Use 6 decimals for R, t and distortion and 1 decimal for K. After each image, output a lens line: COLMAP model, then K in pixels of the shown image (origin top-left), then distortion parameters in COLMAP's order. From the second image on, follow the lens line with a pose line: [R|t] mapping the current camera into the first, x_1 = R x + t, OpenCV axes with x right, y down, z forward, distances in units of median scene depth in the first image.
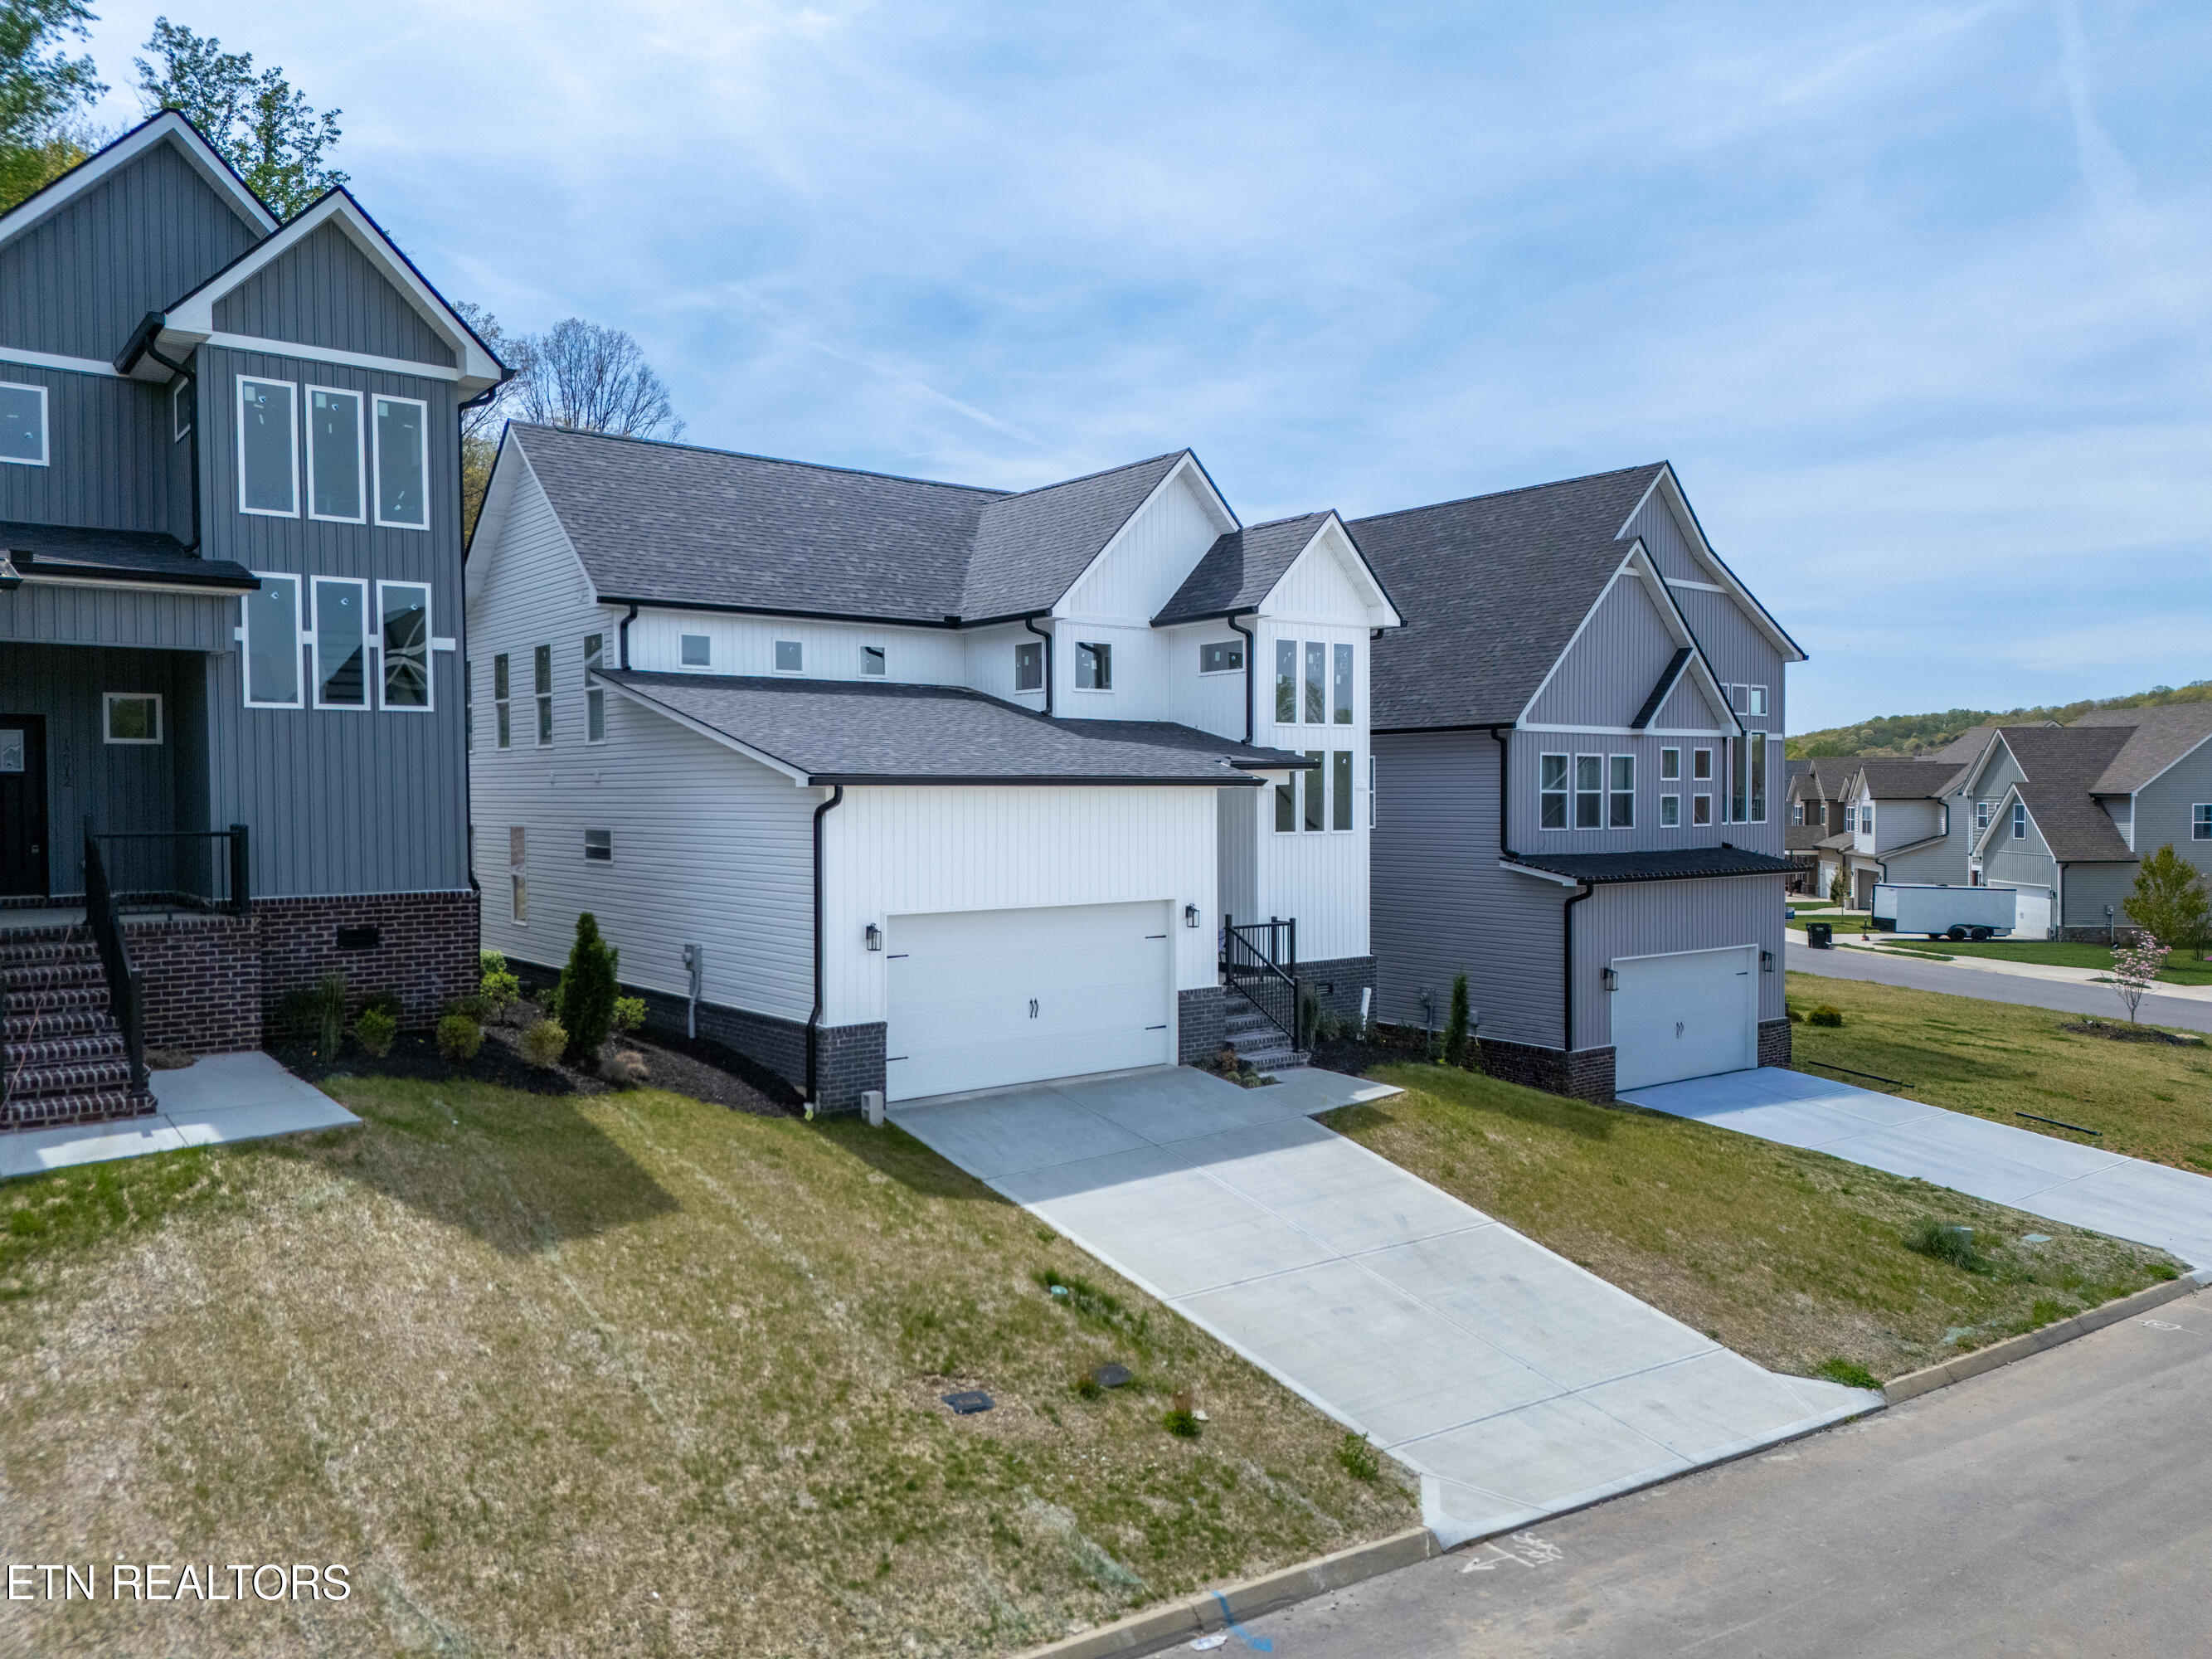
lens RADIAL K [[1621.7, 0, 1108.8], [0, 1621.7, 836.8], [0, 0, 1]] dist [0.082337, -0.085285]
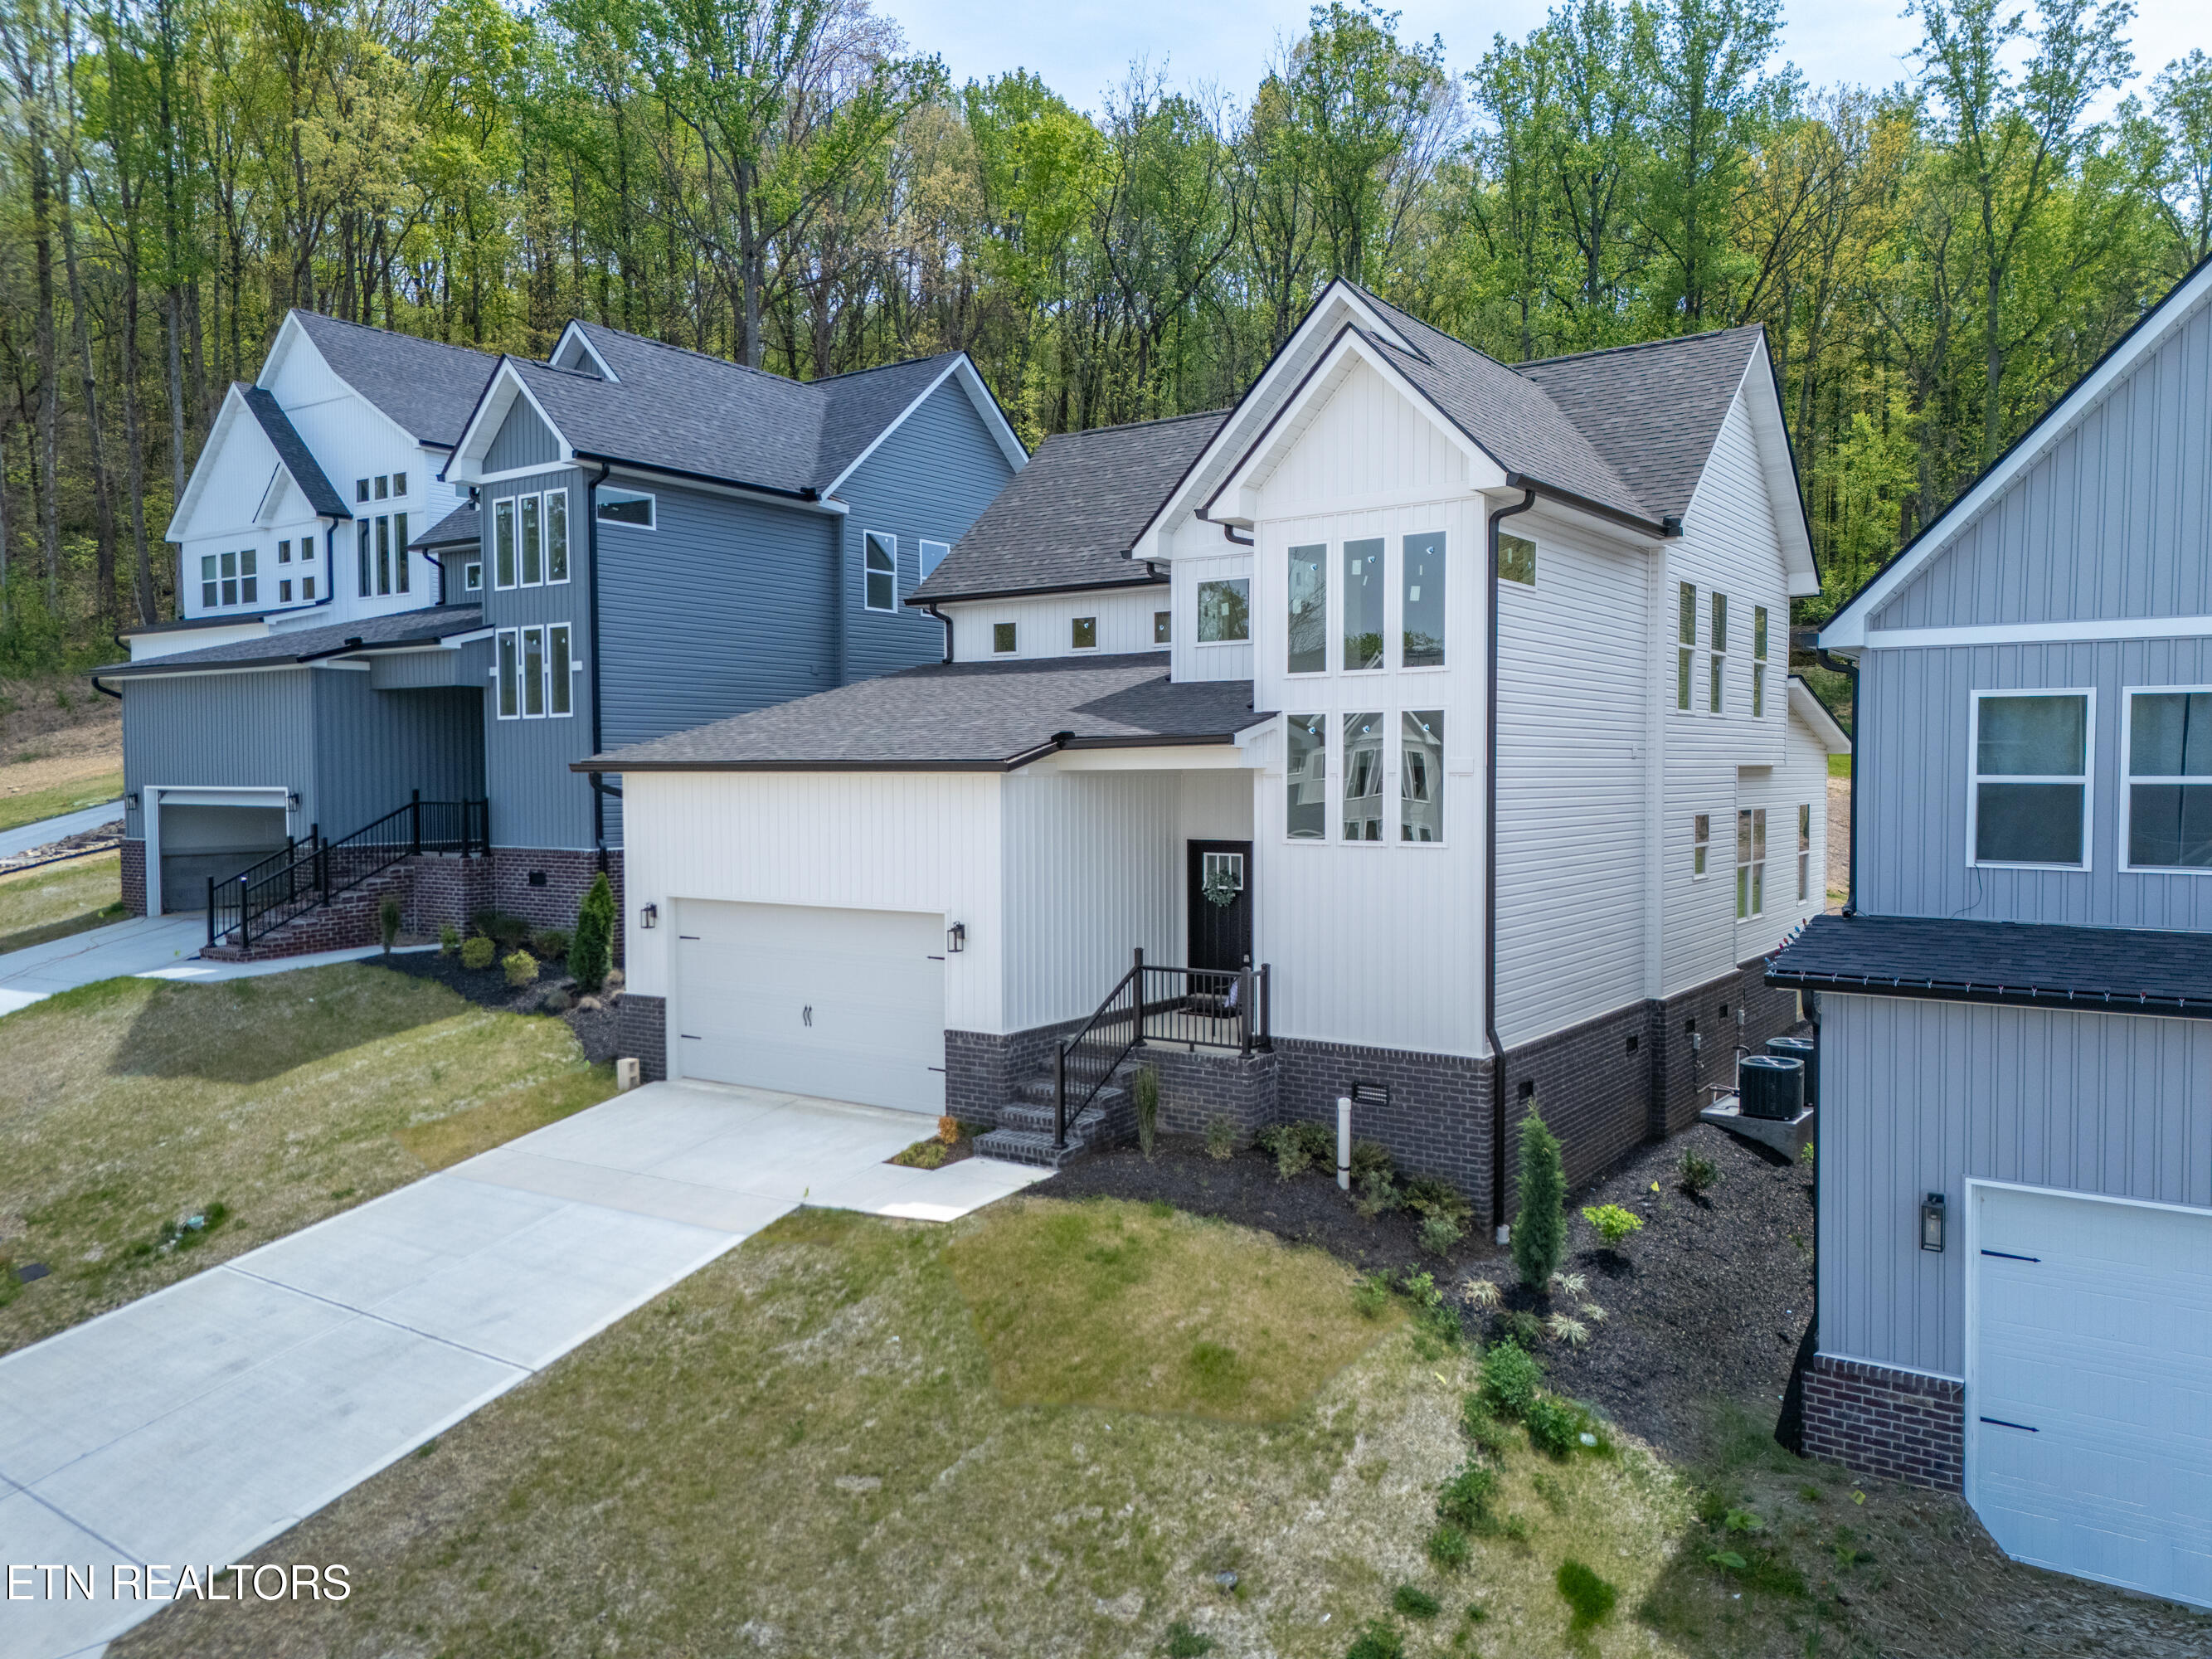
lens RADIAL K [[1621.7, 0, 1103.3], [0, 1621.7, 837.2], [0, 0, 1]] dist [0.082337, -0.085285]
pose [[0.286449, 0.042410, -0.957157, 0.717639], [-0.022312, 0.999044, 0.037589, -0.026816], [0.957836, 0.010589, 0.287121, 0.735097]]
